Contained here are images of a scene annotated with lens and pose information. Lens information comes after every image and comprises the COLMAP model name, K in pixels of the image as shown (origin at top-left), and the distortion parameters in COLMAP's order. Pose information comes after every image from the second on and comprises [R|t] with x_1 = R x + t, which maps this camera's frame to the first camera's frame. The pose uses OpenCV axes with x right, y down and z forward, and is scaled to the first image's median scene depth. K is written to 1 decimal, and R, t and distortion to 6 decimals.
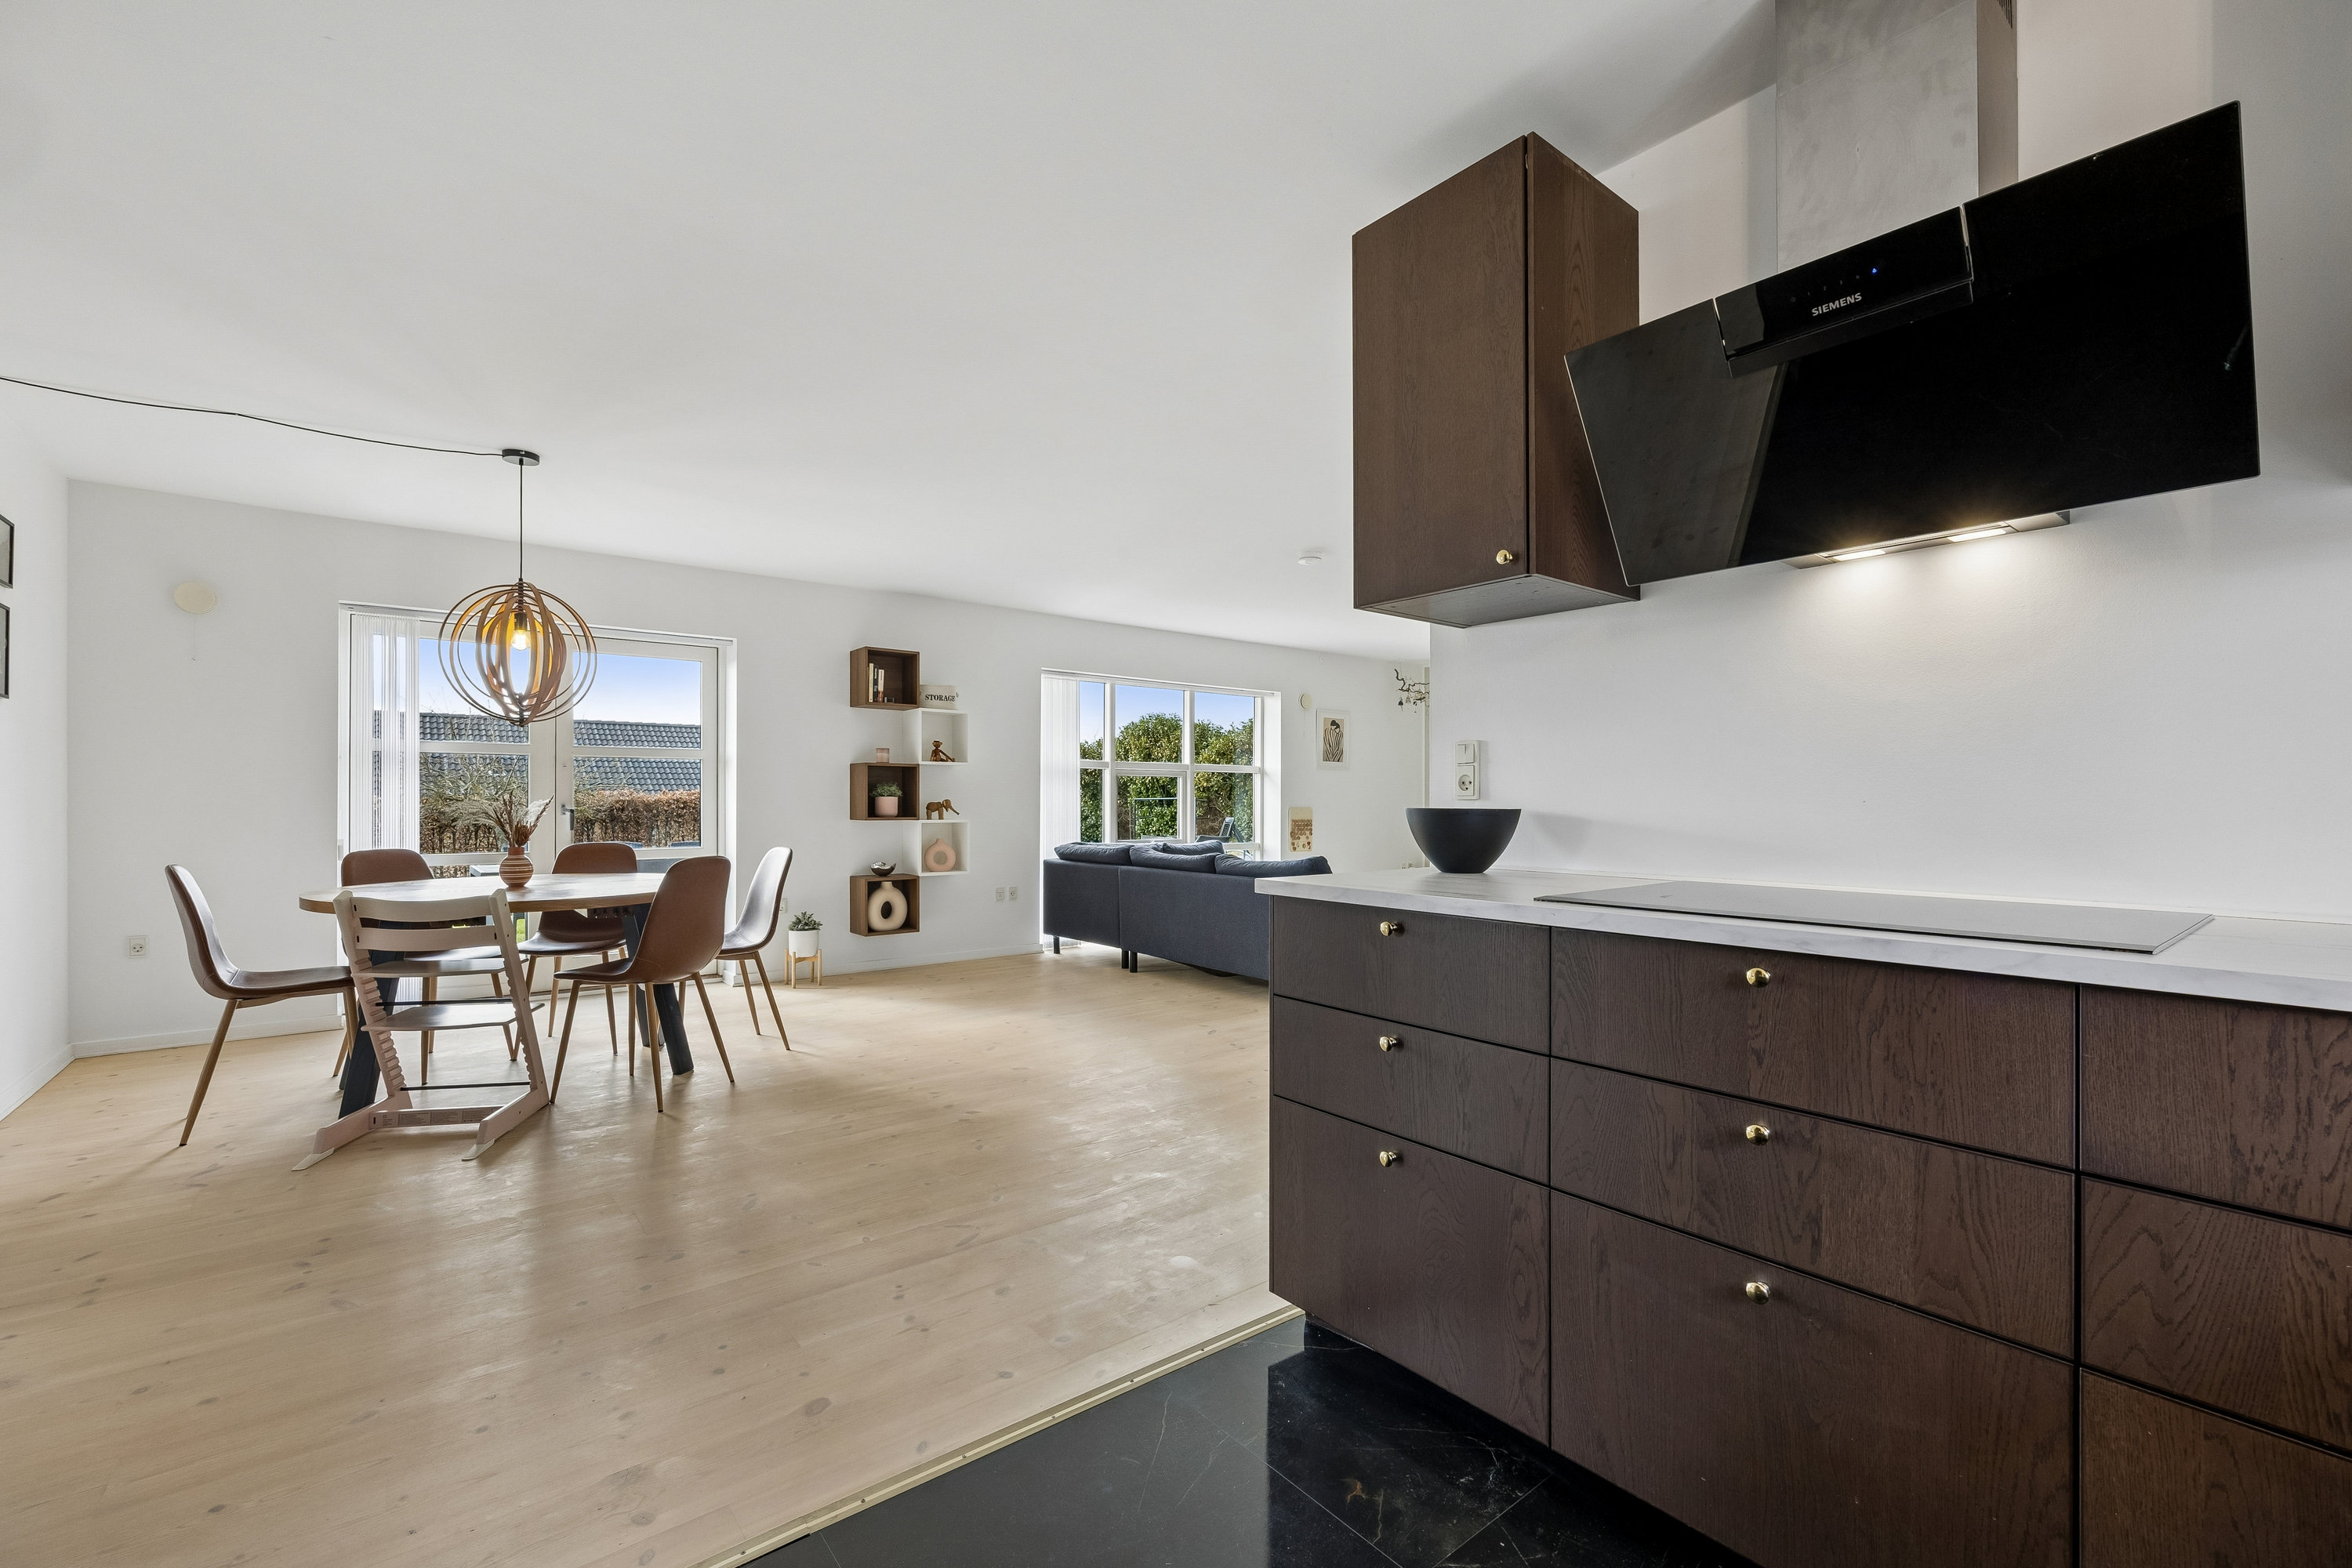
lens RADIAL K [[987.1, 0, 1172.4], [0, 987.1, 805.8], [0, 0, 1]] dist [0.000193, -0.000143]
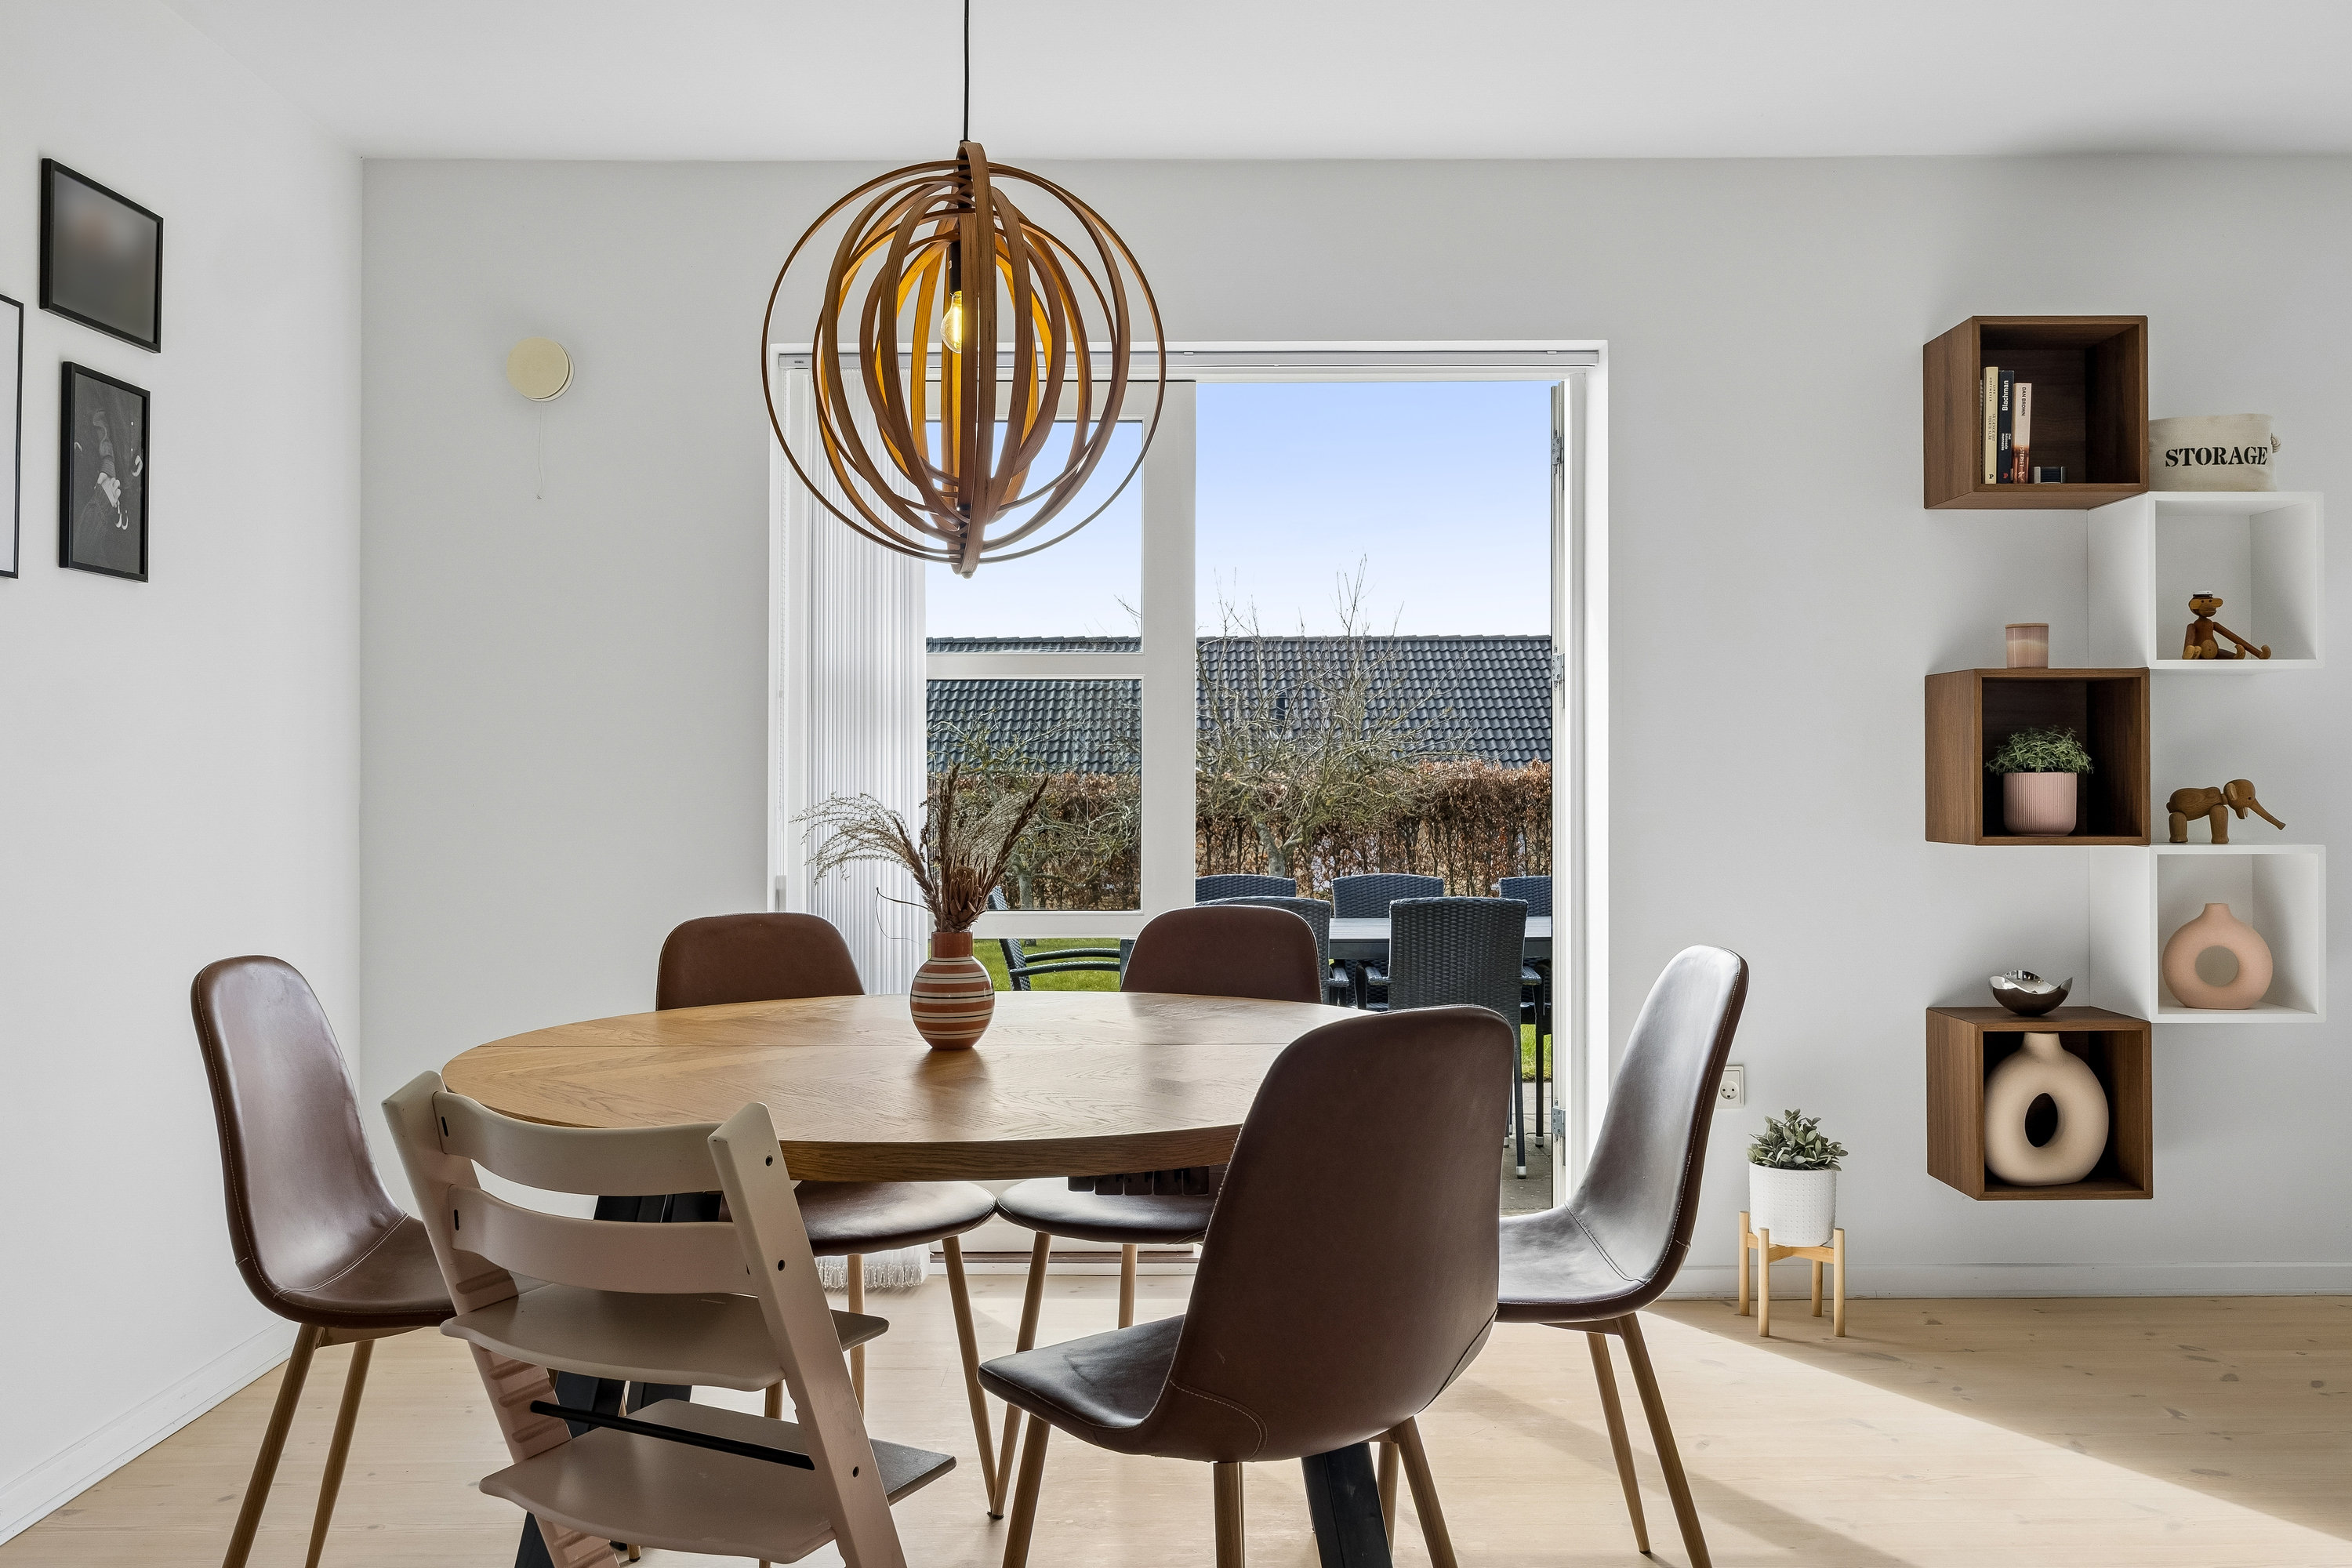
lens RADIAL K [[1922.4, 0, 1186.9], [0, 1922.4, 770.2], [0, 0, 1]] dist [0.002945, 0.004845]
pose [[0.786667, -0.007482, -0.617332, -0.141628], [0.002102, 0.999953, -0.009442, -0.005473], [0.617373, 0.006130, 0.786646, 0.388093]]
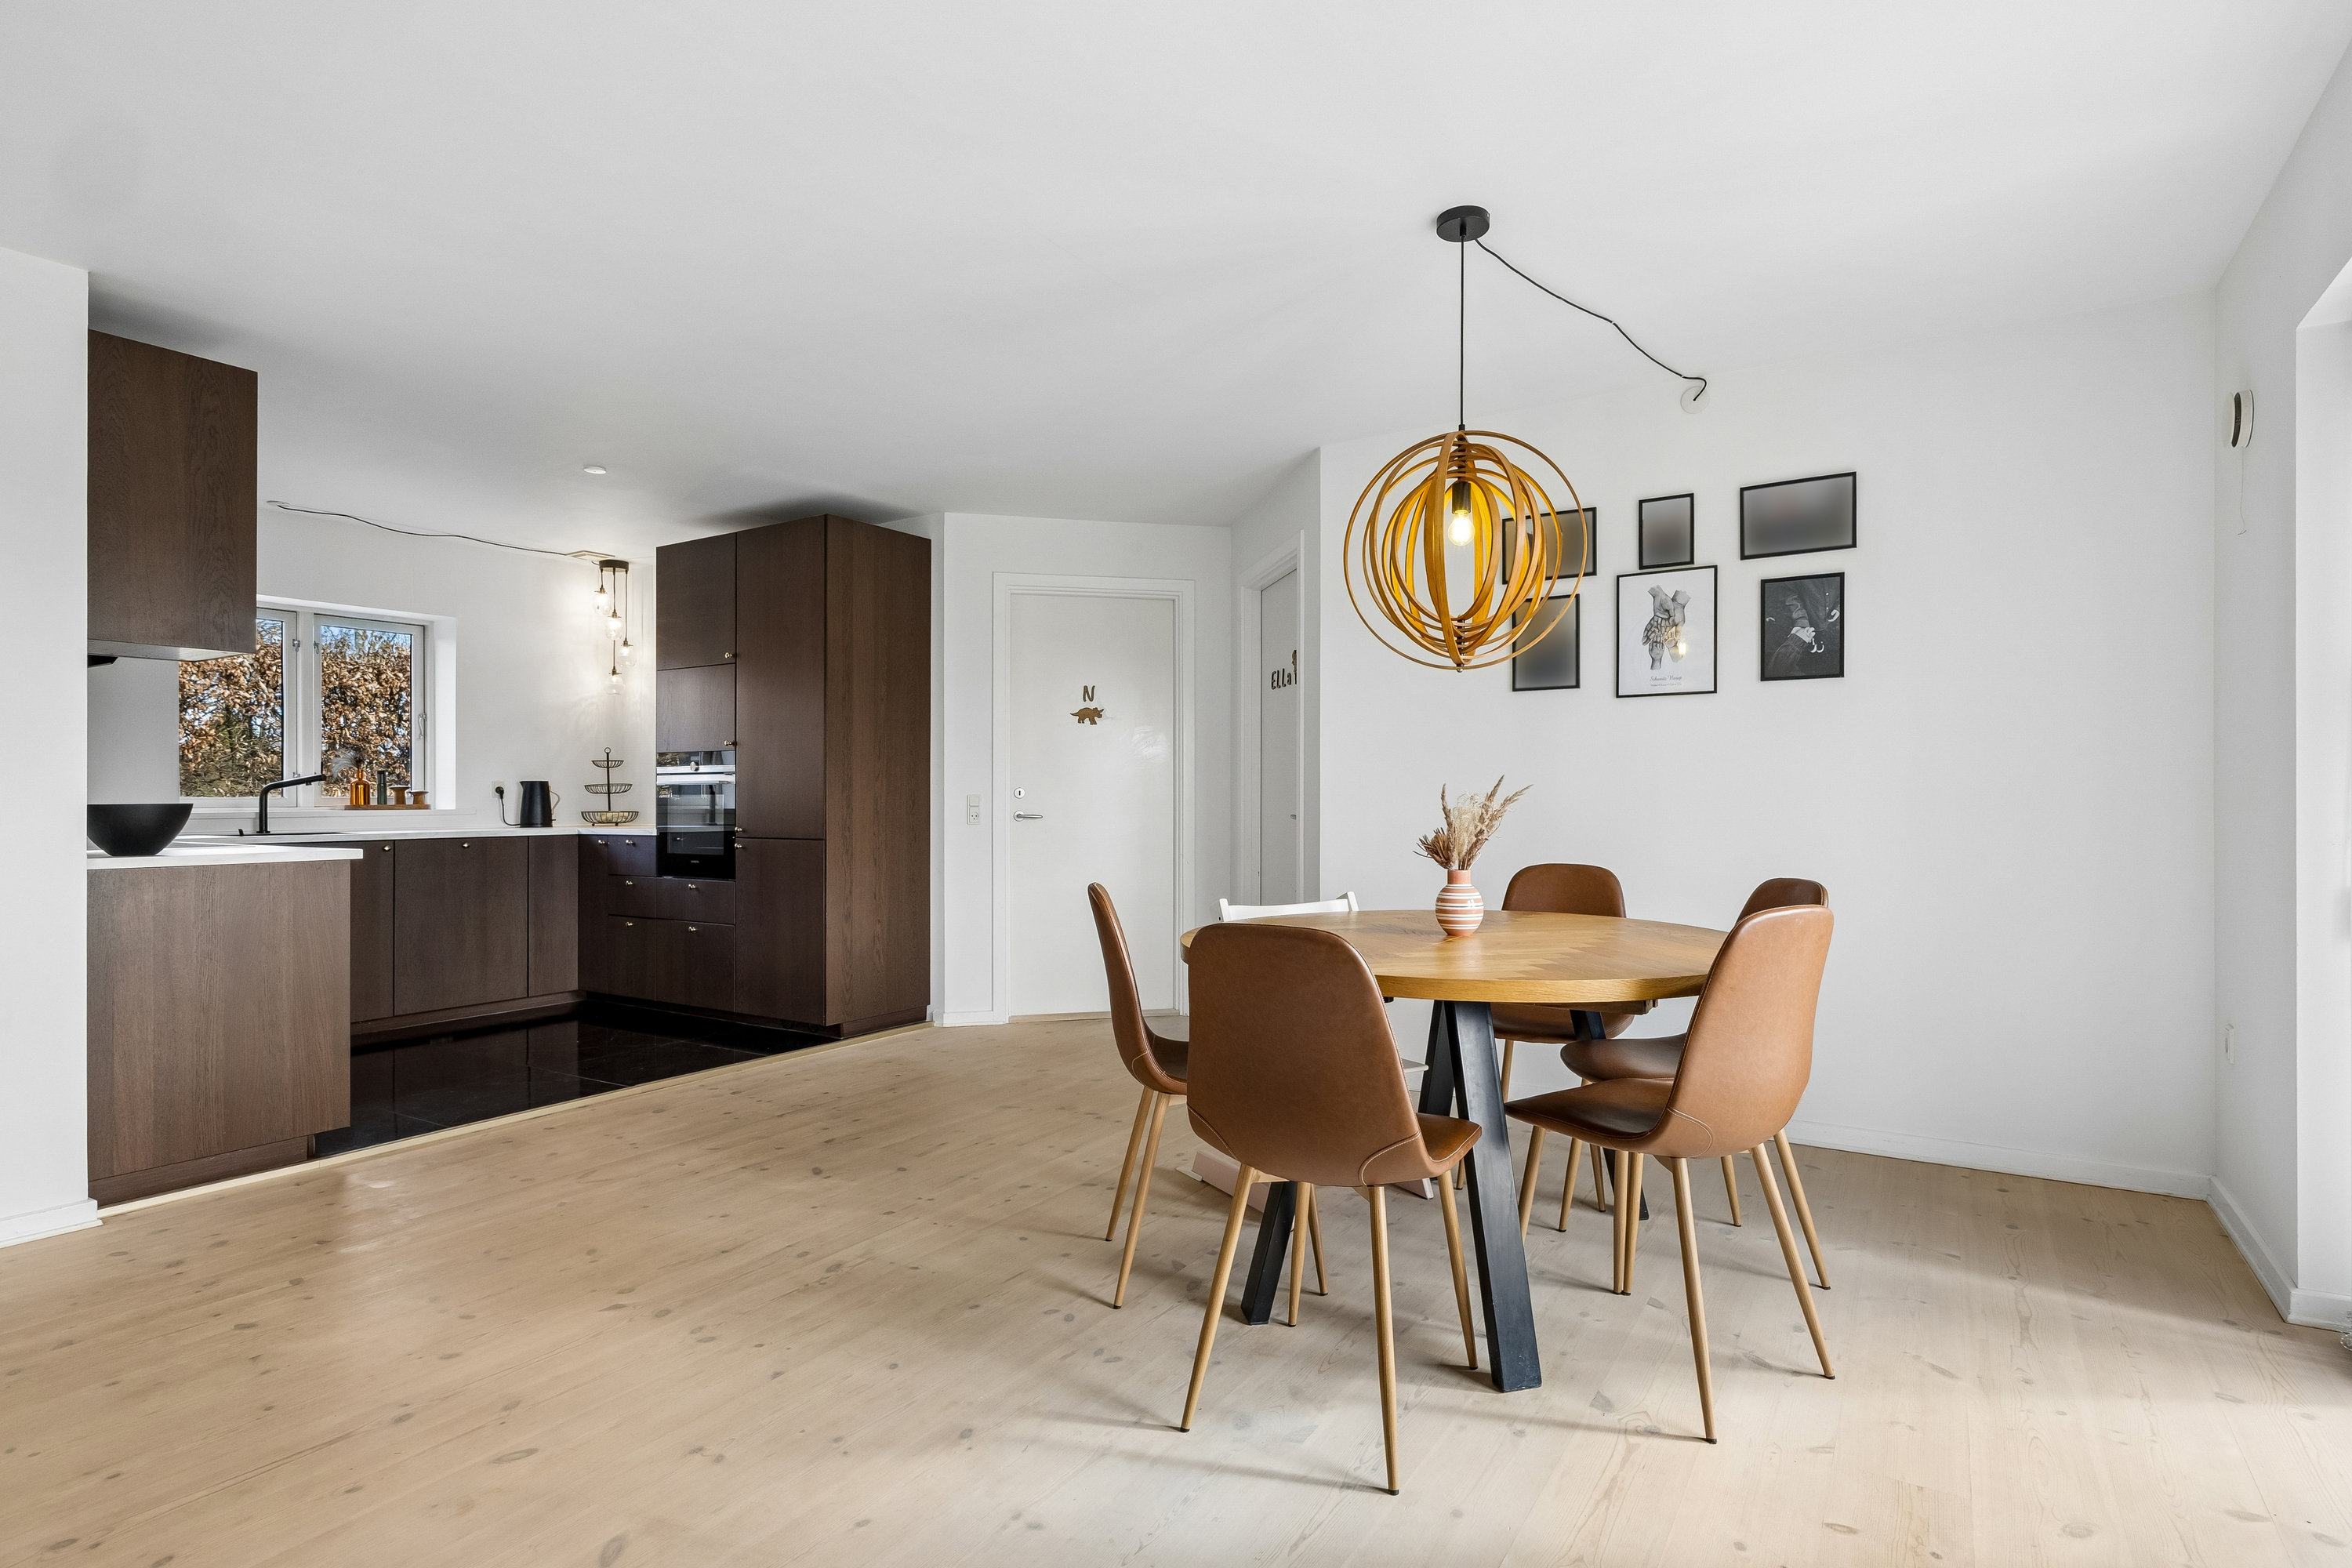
lens RADIAL K [[1141.8, 0, 1175.8], [0, 1141.8, 789.0], [0, 0, 1]] dist [0.005386, -0.002828]
pose [[-0.950490, -0.002103, -0.310749, -0.217125], [-0.001652, 0.999997, -0.001715, -0.006503], [0.310752, -0.001117, -0.950490, 1.184820]]
